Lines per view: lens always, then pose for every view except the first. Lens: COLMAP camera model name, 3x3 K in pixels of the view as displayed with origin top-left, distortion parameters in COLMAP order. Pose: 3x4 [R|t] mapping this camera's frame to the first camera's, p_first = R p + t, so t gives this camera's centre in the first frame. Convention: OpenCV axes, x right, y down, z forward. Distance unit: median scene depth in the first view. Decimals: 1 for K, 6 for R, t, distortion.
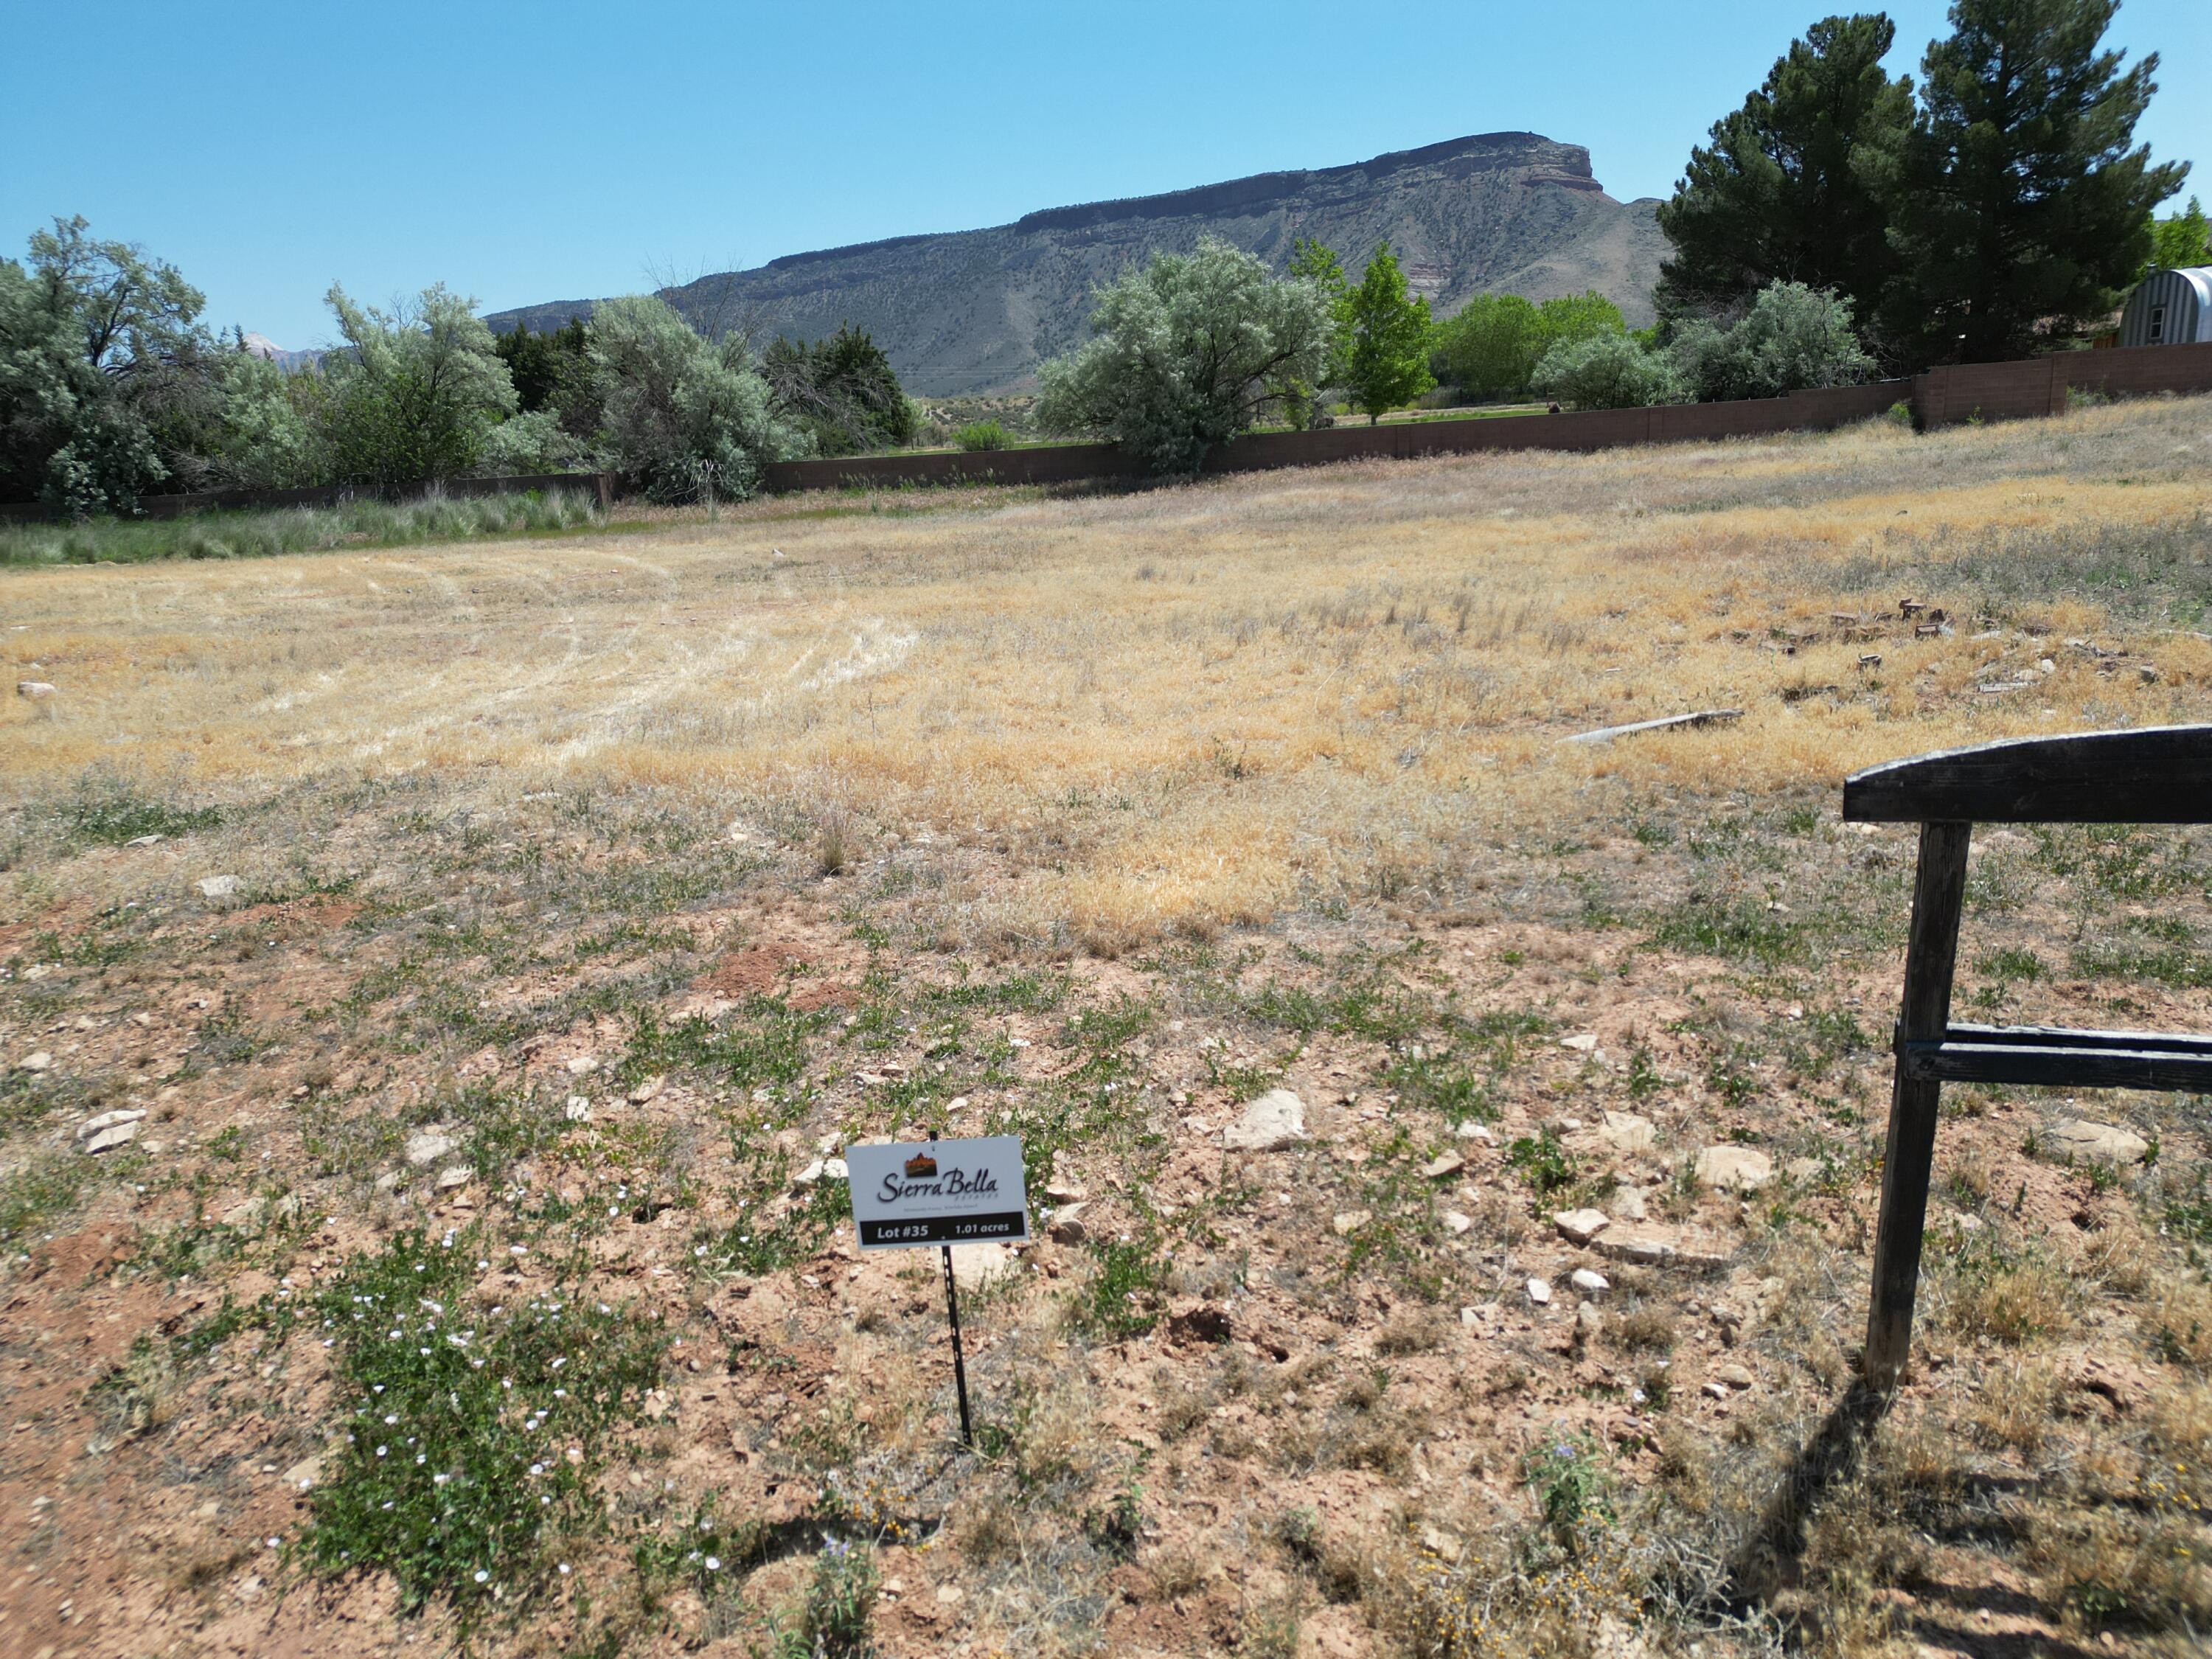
lens RADIAL K [[1541.3, 0, 1094.1], [0, 1541.3, 825.0], [0, 0, 1]] dist [0.062180, -0.052622]
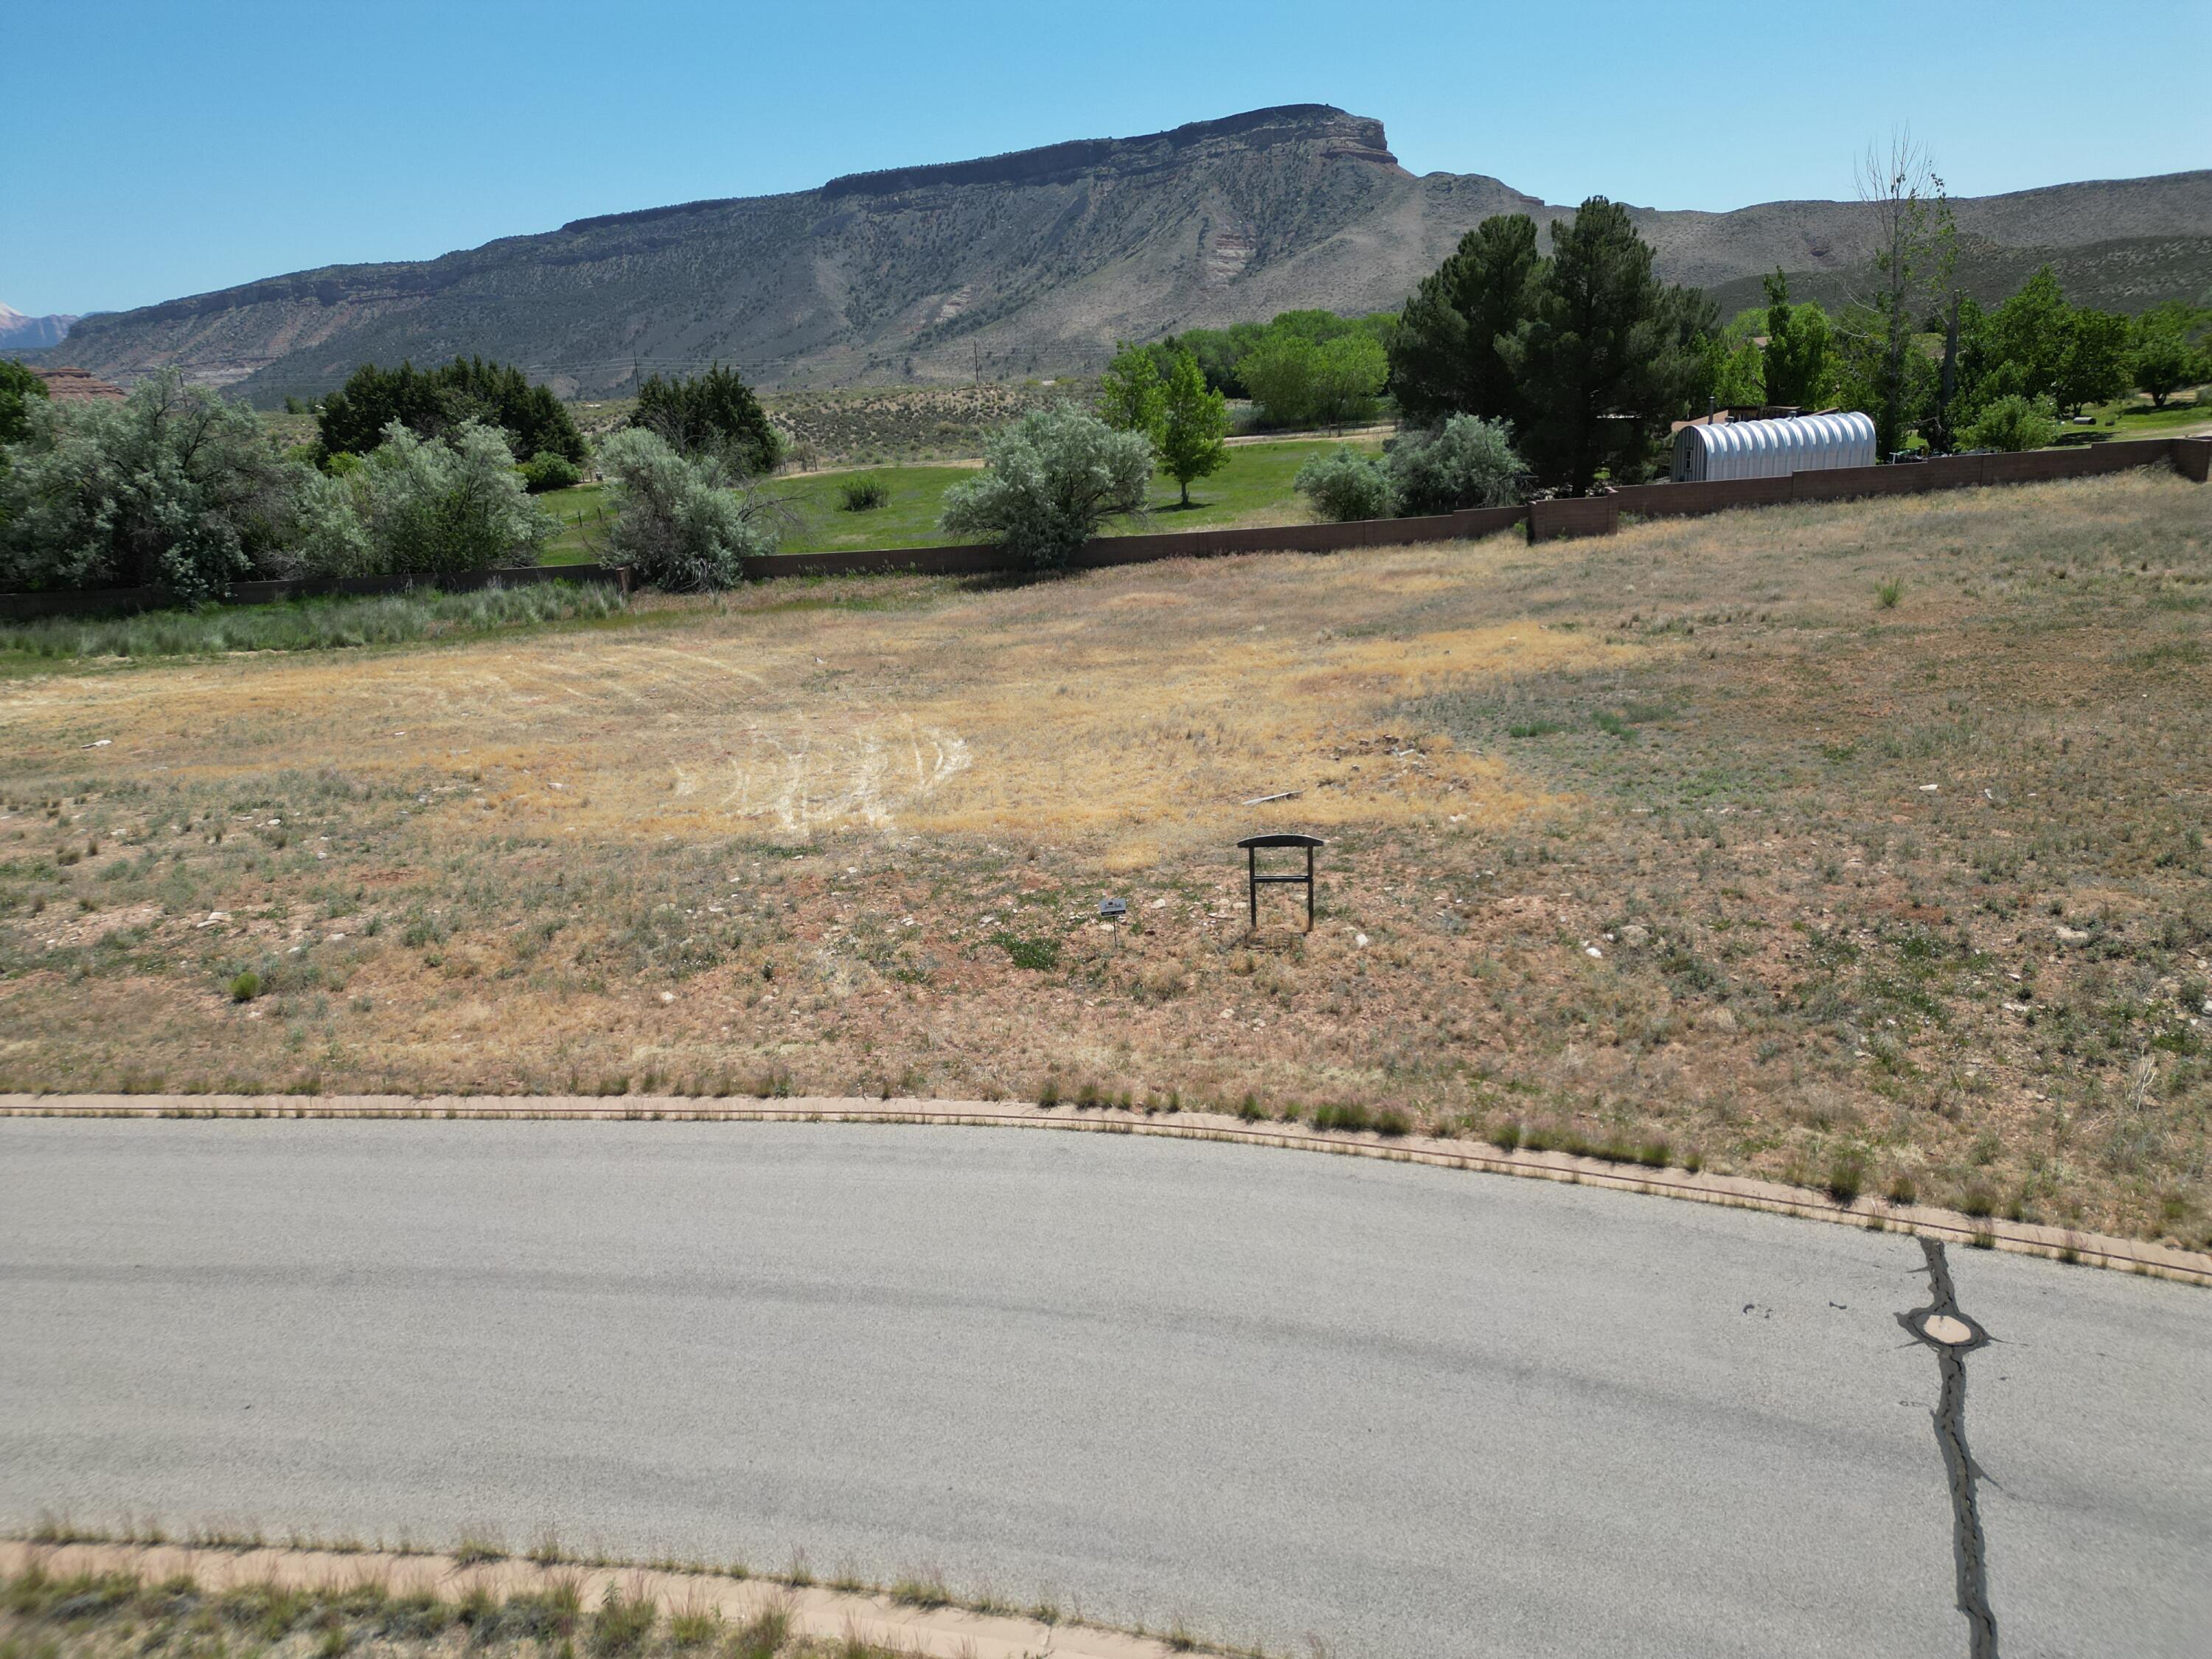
lens RADIAL K [[1541.3, 0, 1099.4], [0, 1541.3, 836.2], [0, 0, 1]] dist [0.062180, -0.052622]
pose [[0.992985, -0.038556, 0.111775, -0.058691], [0.035403, 0.998921, 0.030057, -0.017801], [-0.112813, -0.025889, 0.993279, -0.365699]]
